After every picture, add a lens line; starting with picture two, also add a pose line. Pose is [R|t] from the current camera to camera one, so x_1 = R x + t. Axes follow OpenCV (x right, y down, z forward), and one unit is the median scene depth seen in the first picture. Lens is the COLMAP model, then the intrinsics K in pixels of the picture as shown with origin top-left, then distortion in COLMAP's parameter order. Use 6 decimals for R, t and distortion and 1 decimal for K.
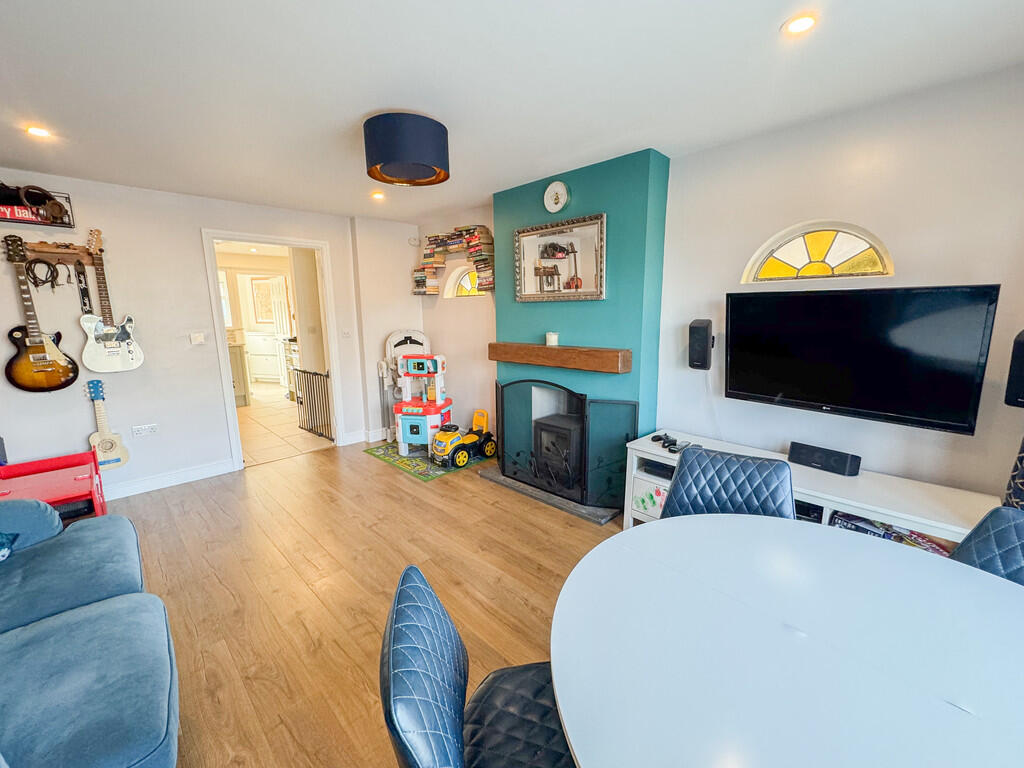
lens RADIAL K [[413.5, 0, 512.0], [0, 413.5, 384.0], [0, 0, 1]] dist [-0.001816, -0.000016]
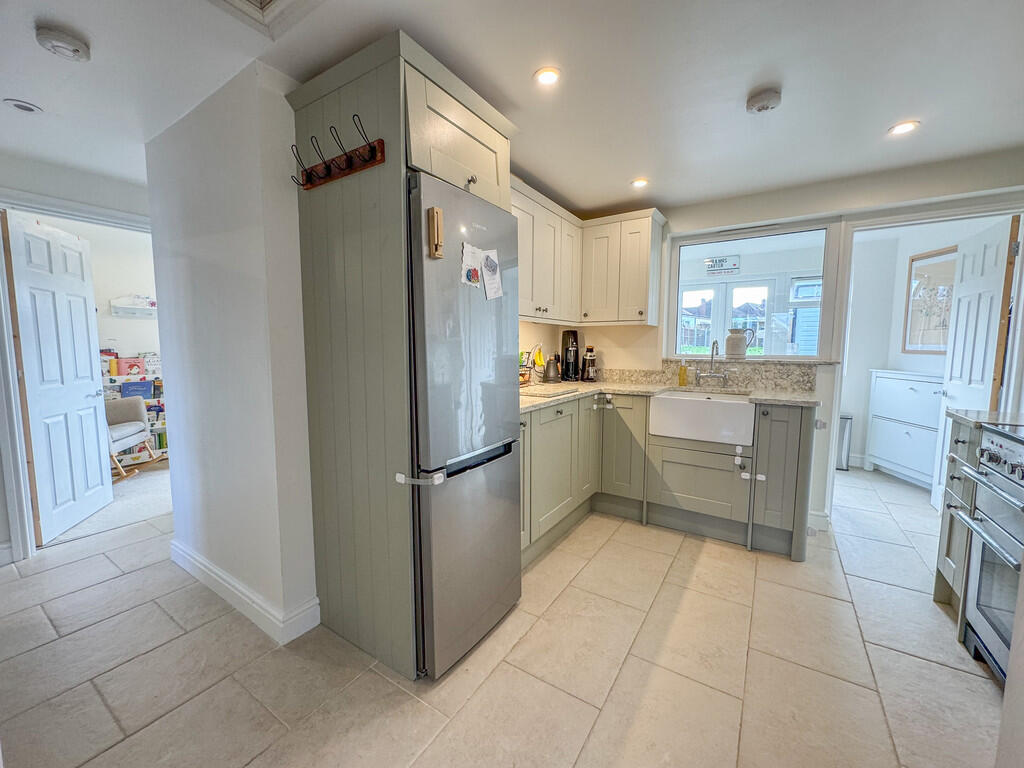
lens RADIAL K [[413.5, 0, 512.0], [0, 413.5, 384.0], [0, 0, 1]] dist [-0.001816, -0.000016]
pose [[0.207591, 0.102650, -0.972815, -0.323998], [-0.177560, 0.981913, 0.065720, -0.083654], [0.961966, 0.159090, 0.222063, 0.611299]]
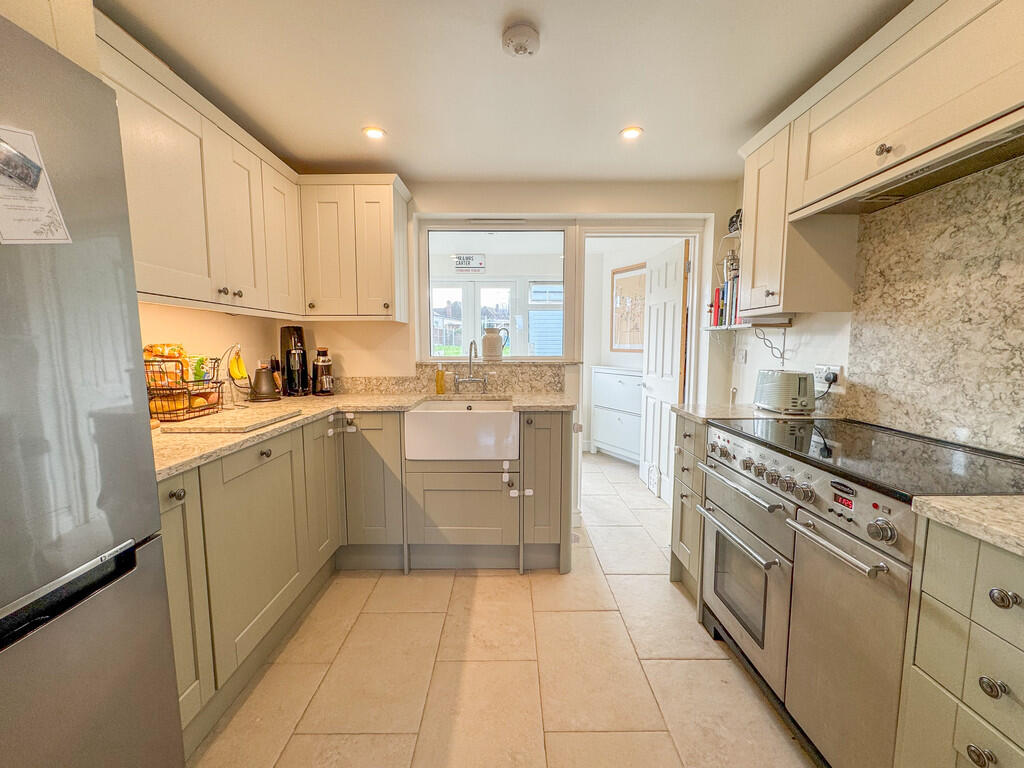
lens RADIAL K [[413.5, 0, 512.0], [0, 413.5, 384.0], [0, 0, 1]] dist [-0.001816, -0.000016]
pose [[0.708695, 0.077248, -0.701273, -0.410613], [-0.131130, 0.991090, -0.023346, -0.094356], [0.693222, 0.108503, 0.712510, 0.663358]]
